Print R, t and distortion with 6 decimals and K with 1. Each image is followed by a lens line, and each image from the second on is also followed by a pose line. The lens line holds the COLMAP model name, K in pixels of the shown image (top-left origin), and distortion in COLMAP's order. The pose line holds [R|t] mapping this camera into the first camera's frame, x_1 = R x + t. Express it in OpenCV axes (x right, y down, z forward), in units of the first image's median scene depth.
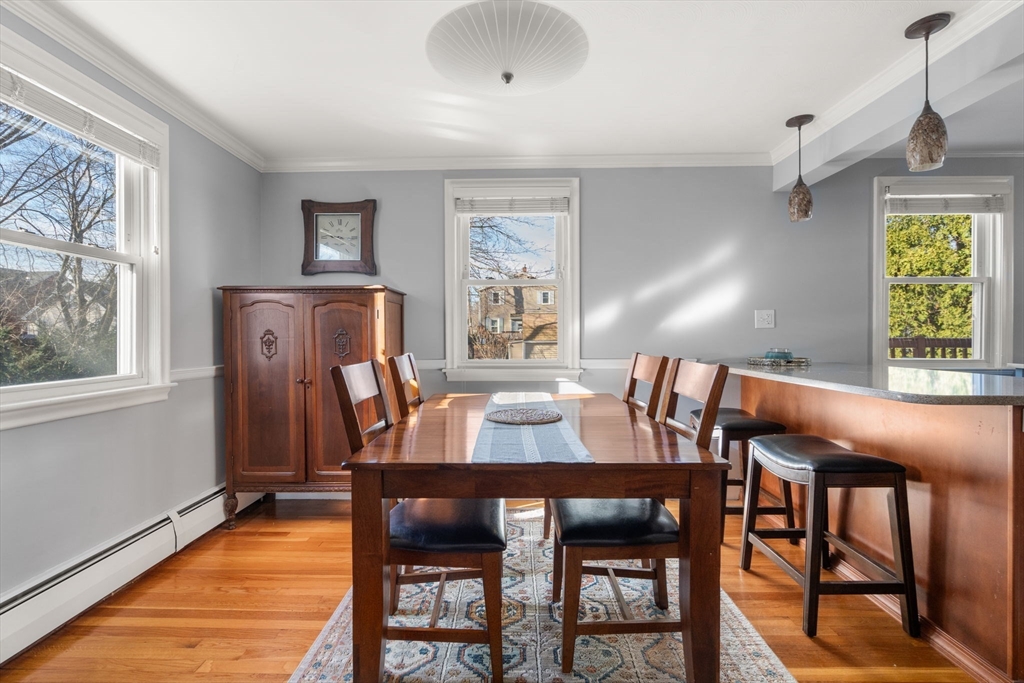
lens RADIAL K [[467.8, 0, 487.4], [0, 467.8, 339.4], [0, 0, 1]] dist [-0.002899, -0.000196]
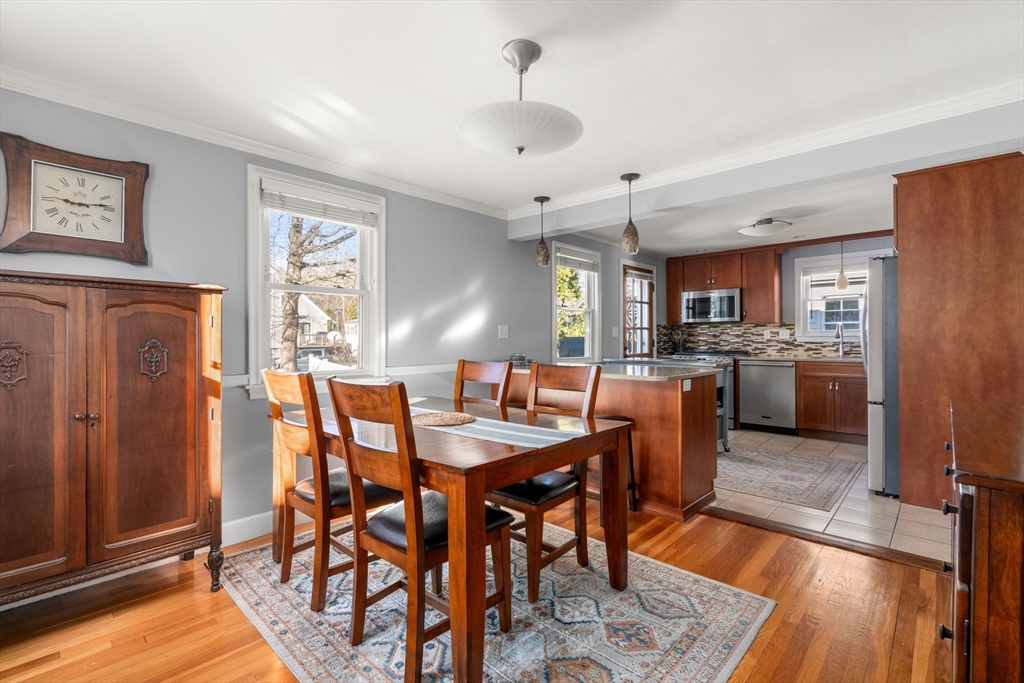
lens RADIAL K [[471.5, 0, 509.5], [0, 471.5, 340.3], [0, 0, 1]] dist [0.012115, 0.000241]
pose [[0.665120, -0.000970, 0.746736, -0.426578], [0.005809, 0.999976, -0.003875, -0.013198], [-0.746714, 0.006915, 0.665110, 0.070498]]
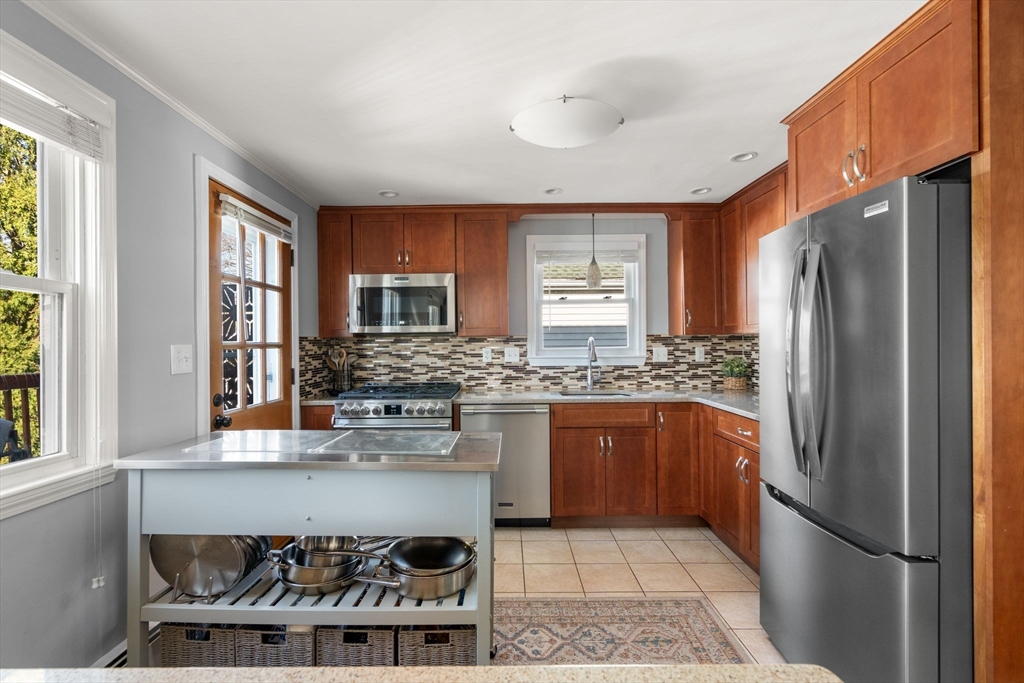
lens RADIAL K [[471.5, 0, 509.5], [0, 471.5, 340.3], [0, 0, 1]] dist [0.012115, 0.000241]
pose [[-0.020657, 0.009737, 0.999739, 0.565358], [0.014490, 0.999850, -0.009439, -0.063956], [-0.999682, 0.014291, -0.020795, 0.552663]]
